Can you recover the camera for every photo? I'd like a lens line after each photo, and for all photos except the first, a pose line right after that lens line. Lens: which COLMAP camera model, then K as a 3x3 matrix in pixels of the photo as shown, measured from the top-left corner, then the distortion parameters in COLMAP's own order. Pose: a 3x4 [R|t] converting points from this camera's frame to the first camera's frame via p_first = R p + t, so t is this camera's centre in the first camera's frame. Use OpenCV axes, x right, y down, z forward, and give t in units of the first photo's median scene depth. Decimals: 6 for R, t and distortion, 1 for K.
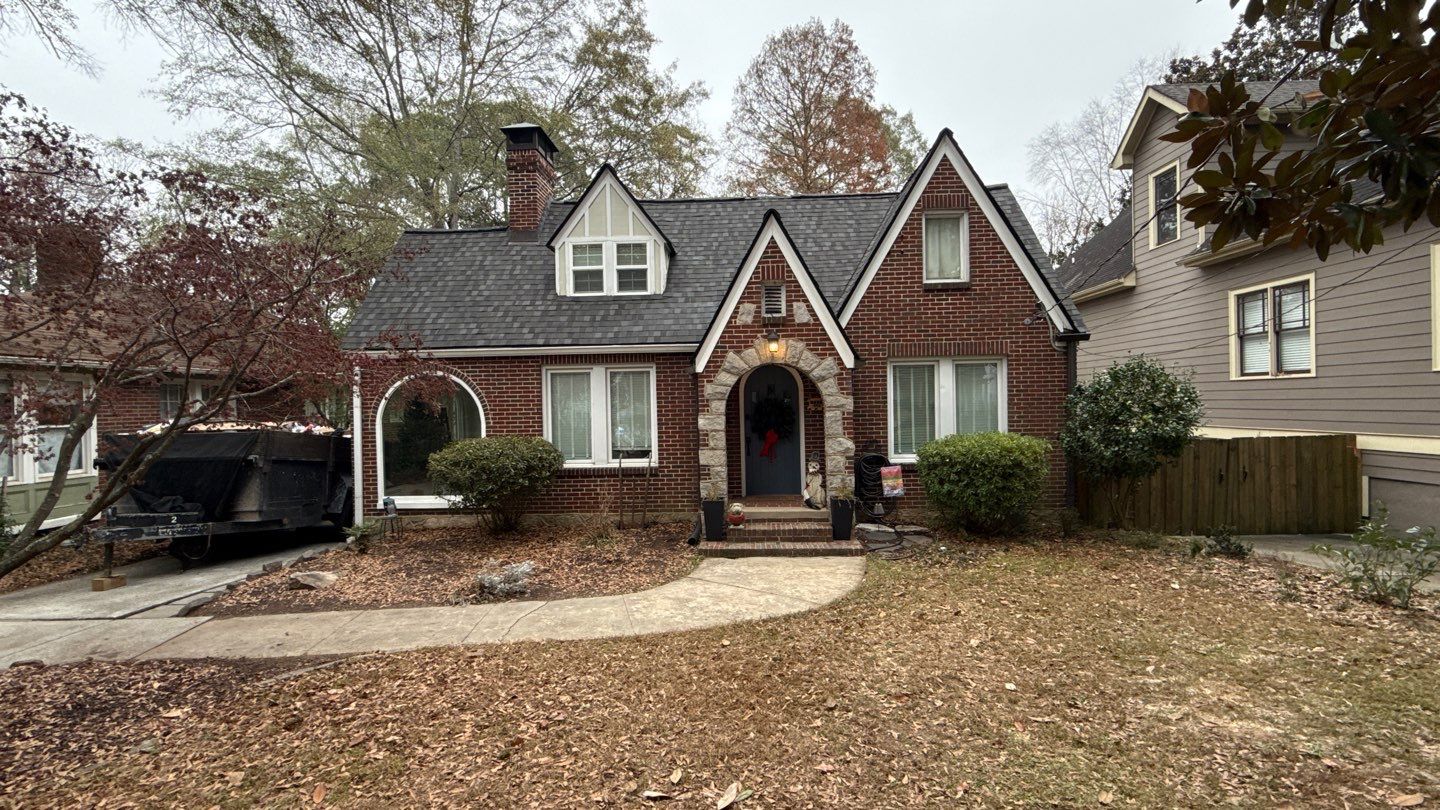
lens RADIAL K [[610.6, 0, 725.2], [0, 610.6, 404.5], [0, 0, 1]] dist [-0.002430, 0.000183]
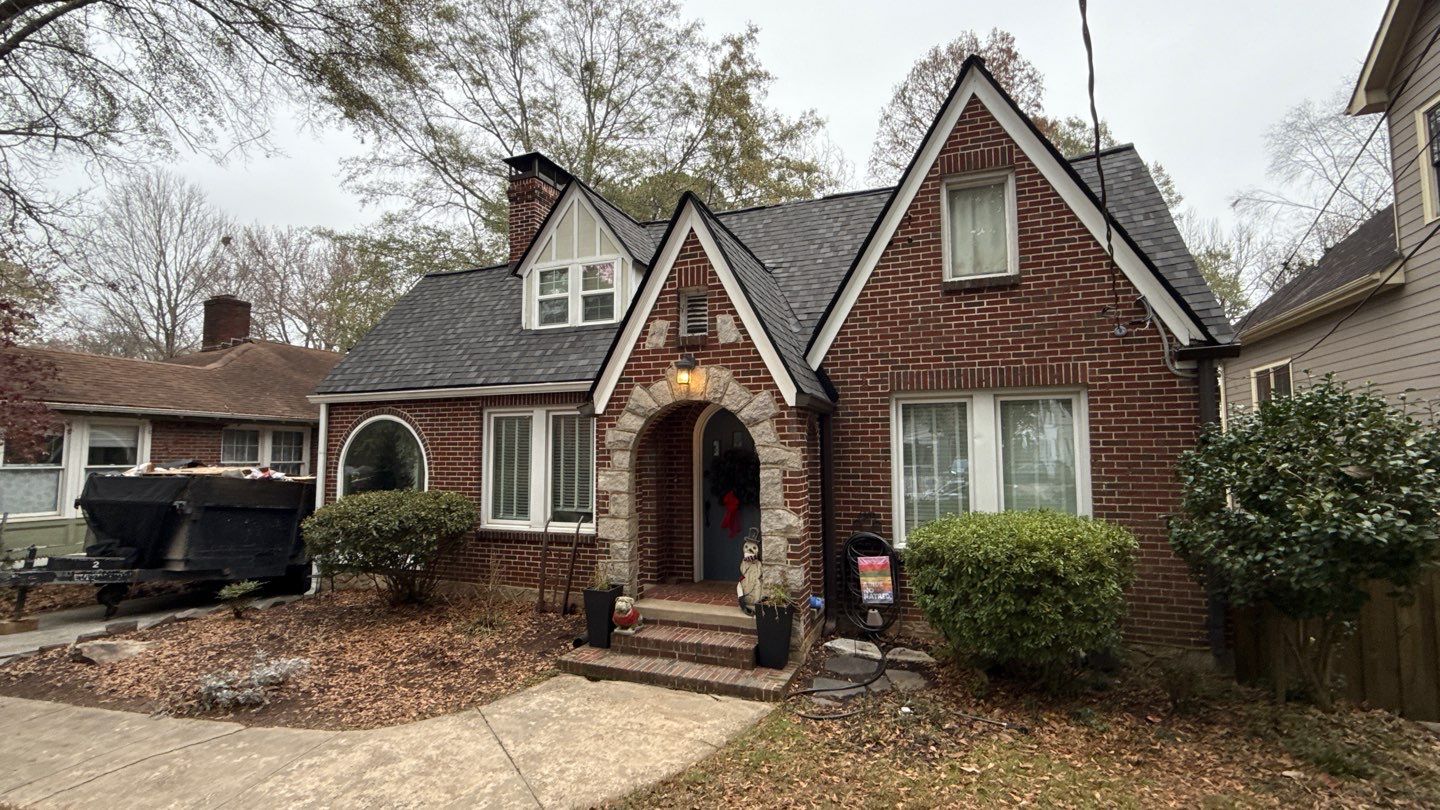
lens RADIAL K [[610.6, 0, 719.1], [0, 610.6, 408.1], [0, 0, 1]] dist [-0.002430, 0.000183]
pose [[0.951864, -0.007465, -0.306431, 0.321109], [-0.016598, 0.996981, -0.075847, -0.004823], [0.306072, 0.077283, 0.948866, 0.321069]]
